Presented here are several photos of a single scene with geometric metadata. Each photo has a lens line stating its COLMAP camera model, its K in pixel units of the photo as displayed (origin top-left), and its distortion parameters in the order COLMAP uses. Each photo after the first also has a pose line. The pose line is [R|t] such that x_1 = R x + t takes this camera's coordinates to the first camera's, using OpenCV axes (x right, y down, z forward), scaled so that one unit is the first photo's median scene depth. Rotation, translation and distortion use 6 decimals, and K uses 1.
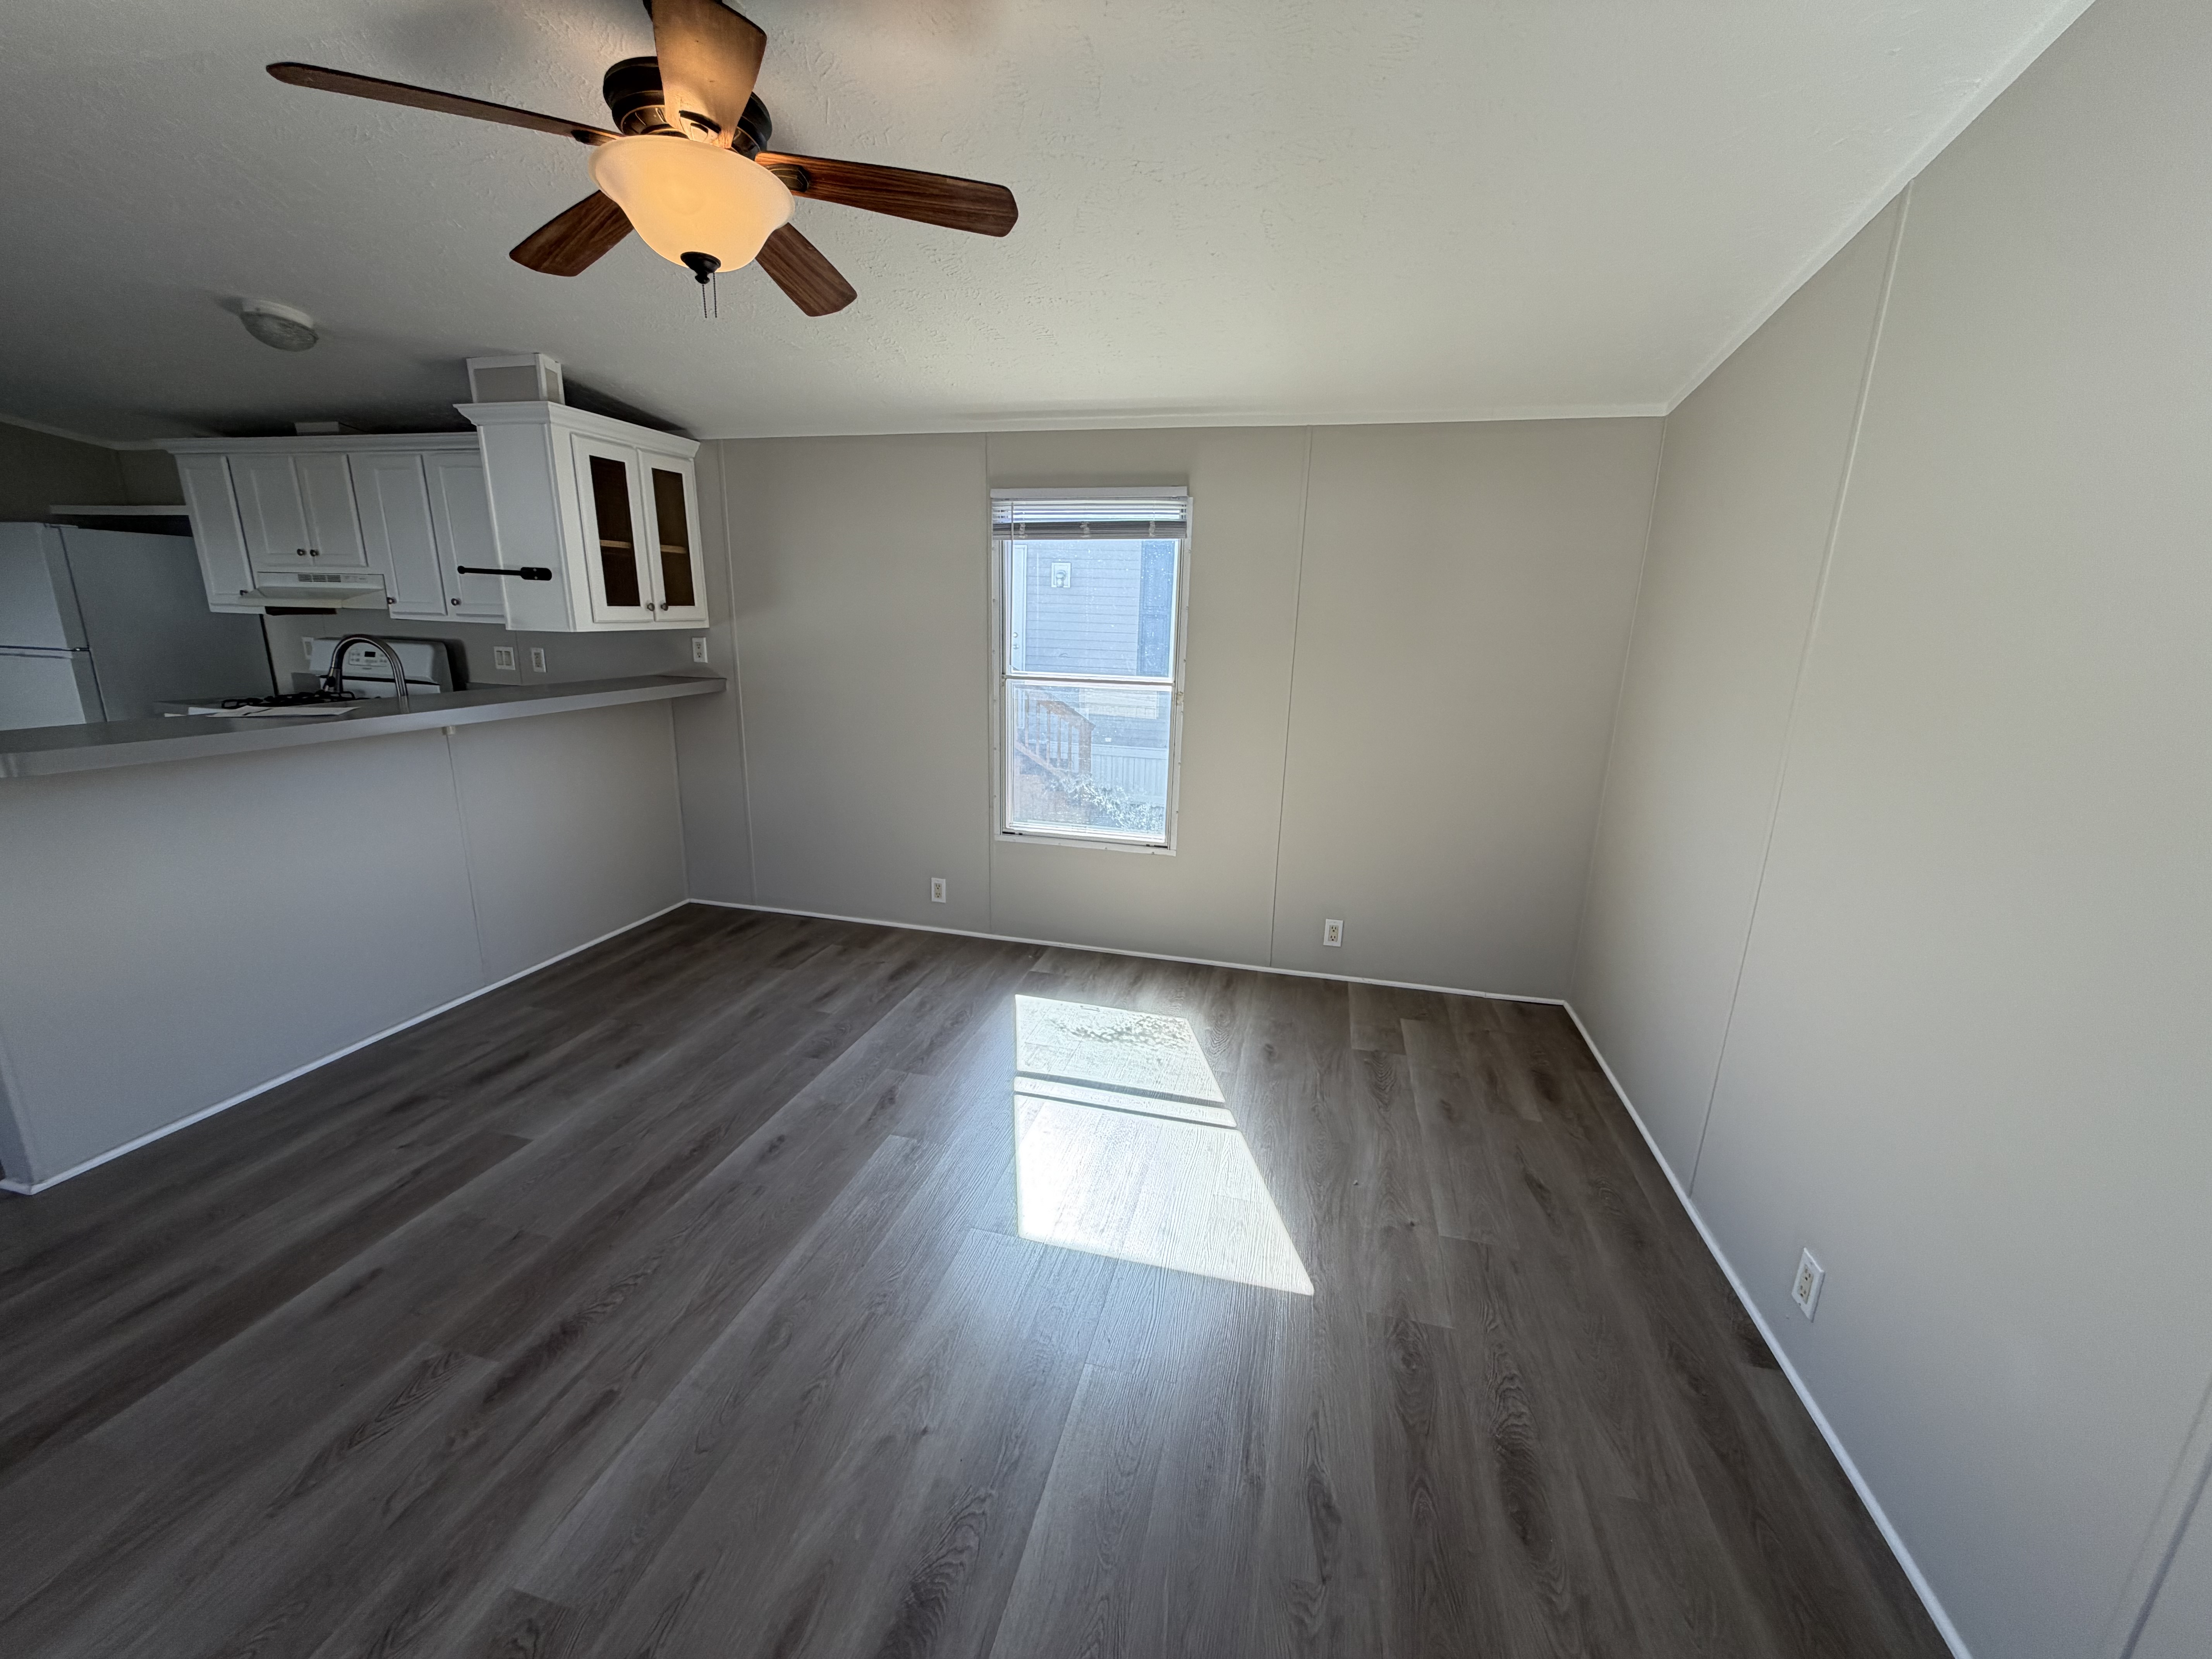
lens RADIAL K [[882.1, 0, 1098.6], [0, 882.1, 832.7], [0, 0, 1]] dist [0.001723, 0.000066]
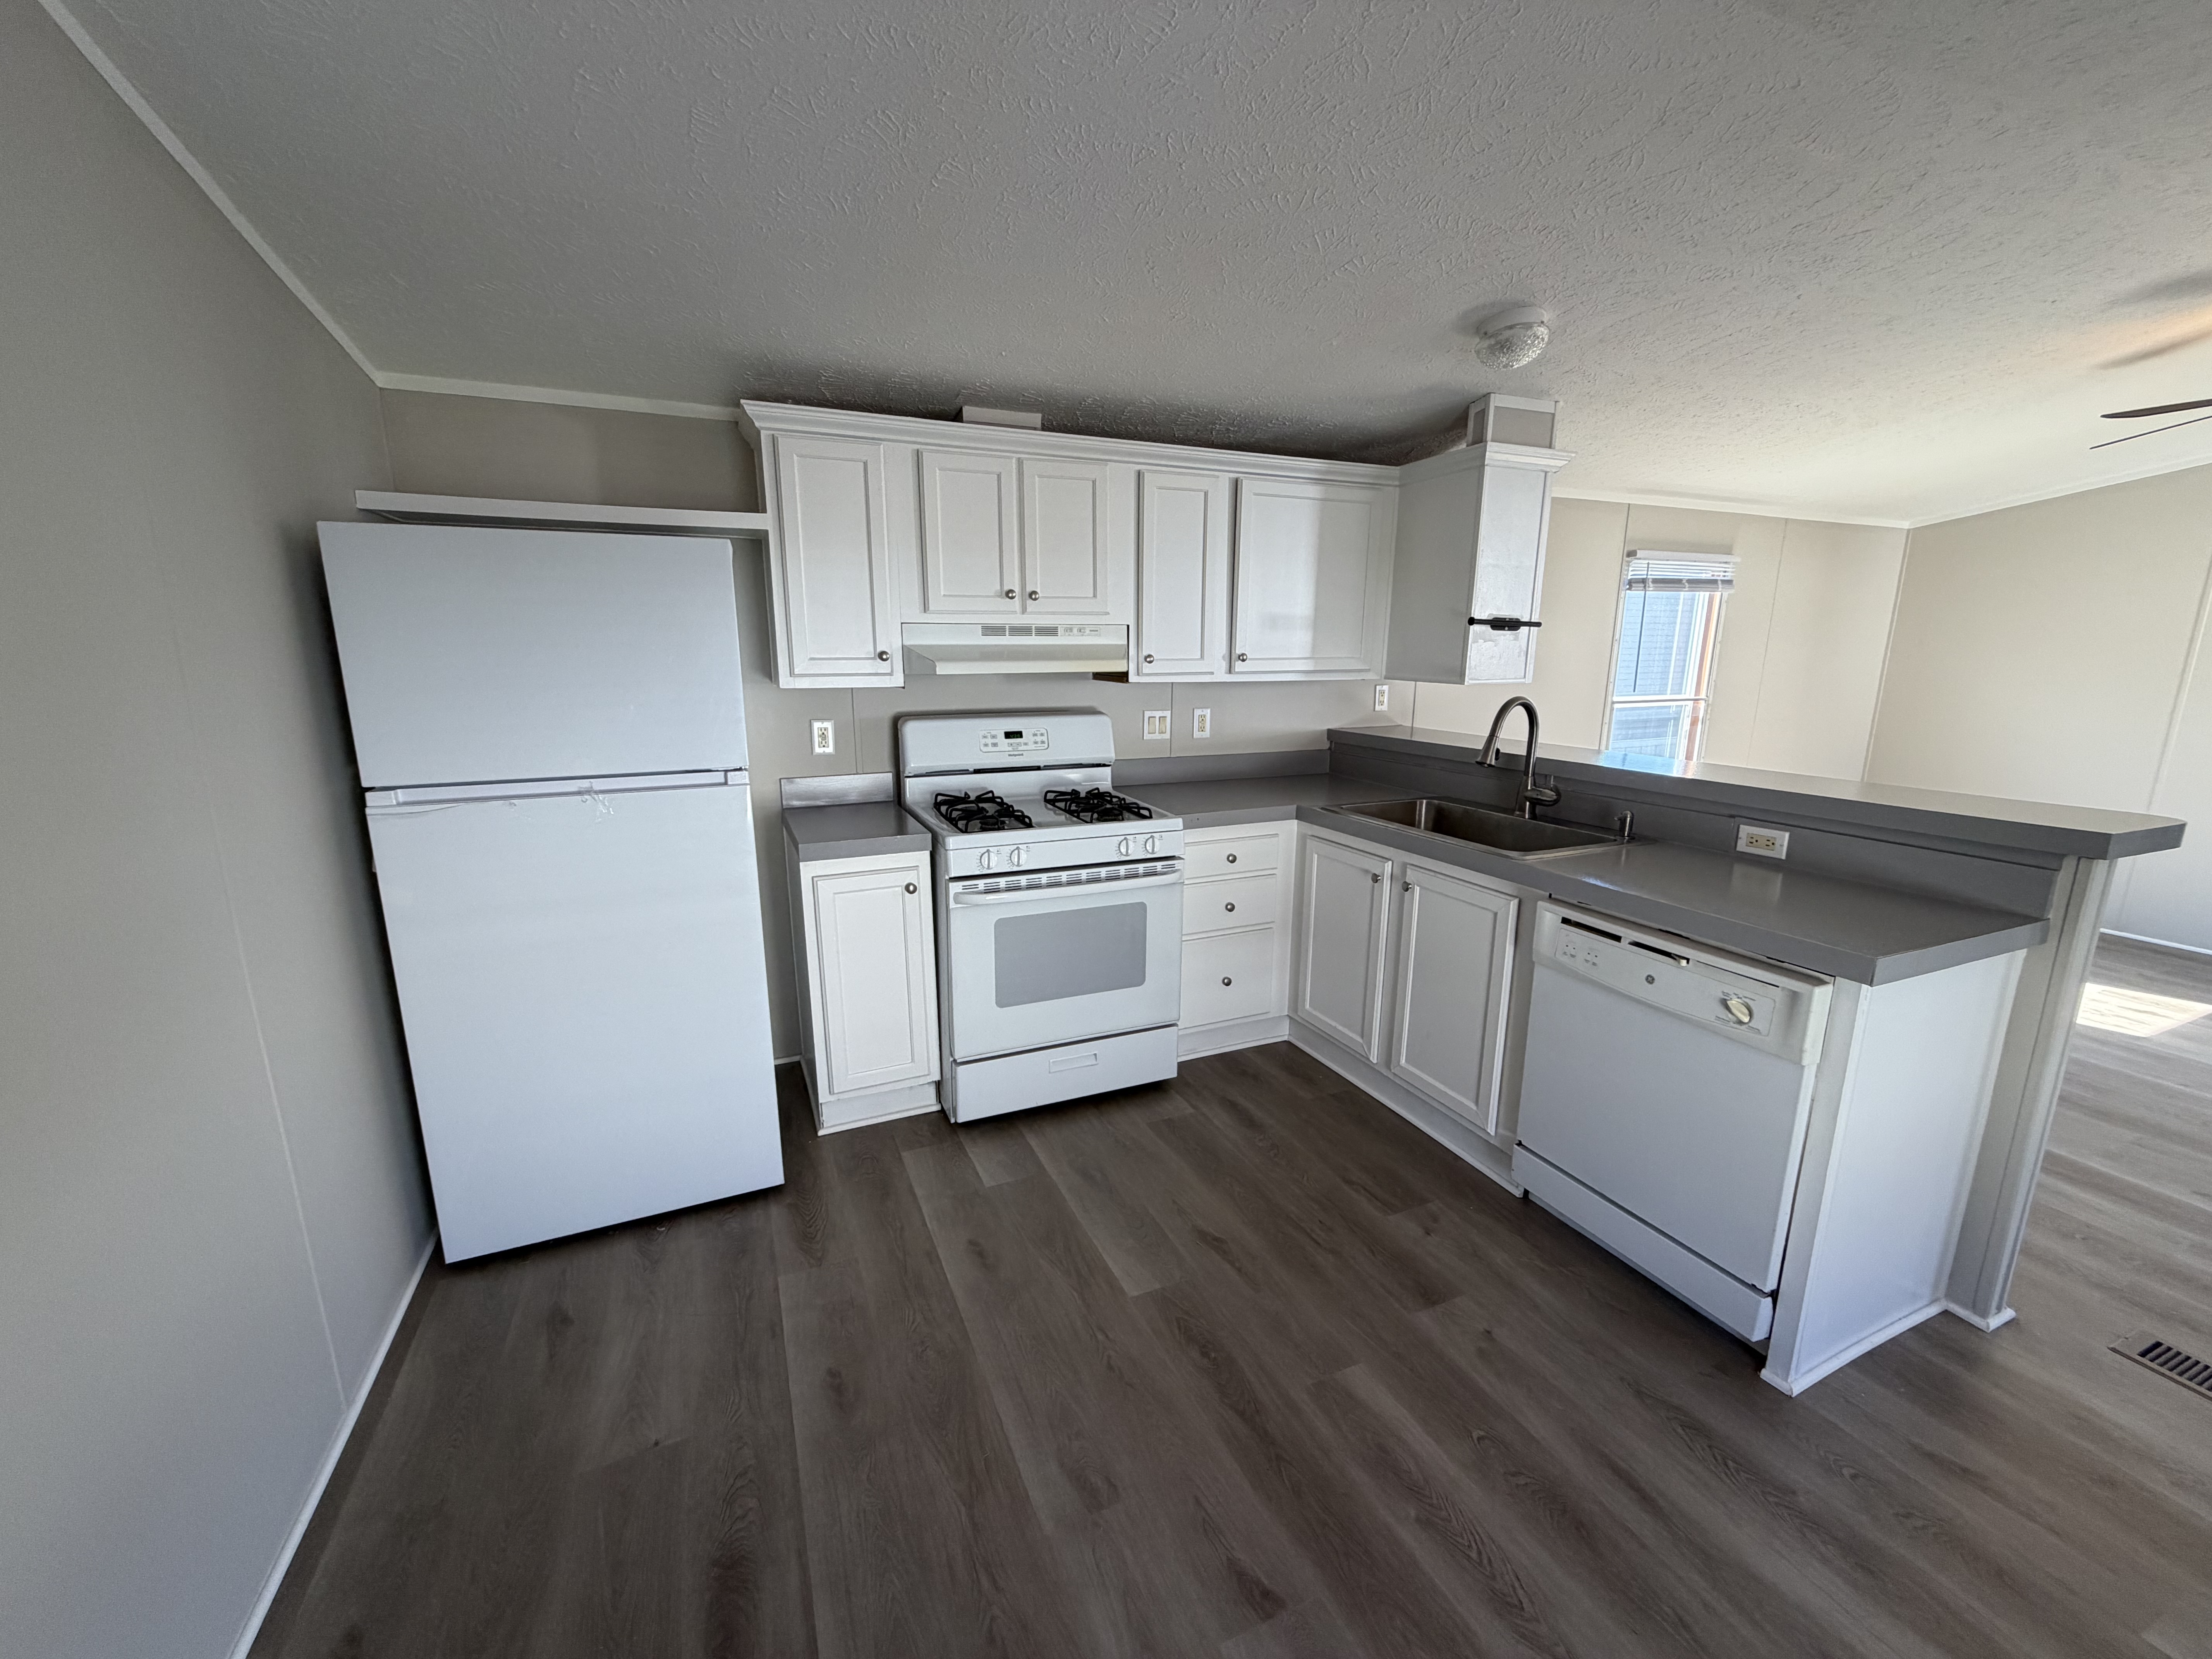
lens RADIAL K [[882.1, 0, 1097.9], [0, 882.1, 833.9], [0, 0, 1]] dist [0.001723, 0.000066]
pose [[0.788499, -0.154000, 0.595444, -1.285901], [0.169827, 0.985021, 0.029868, -0.141861], [-0.591124, 0.077571, 0.802842, 0.420750]]
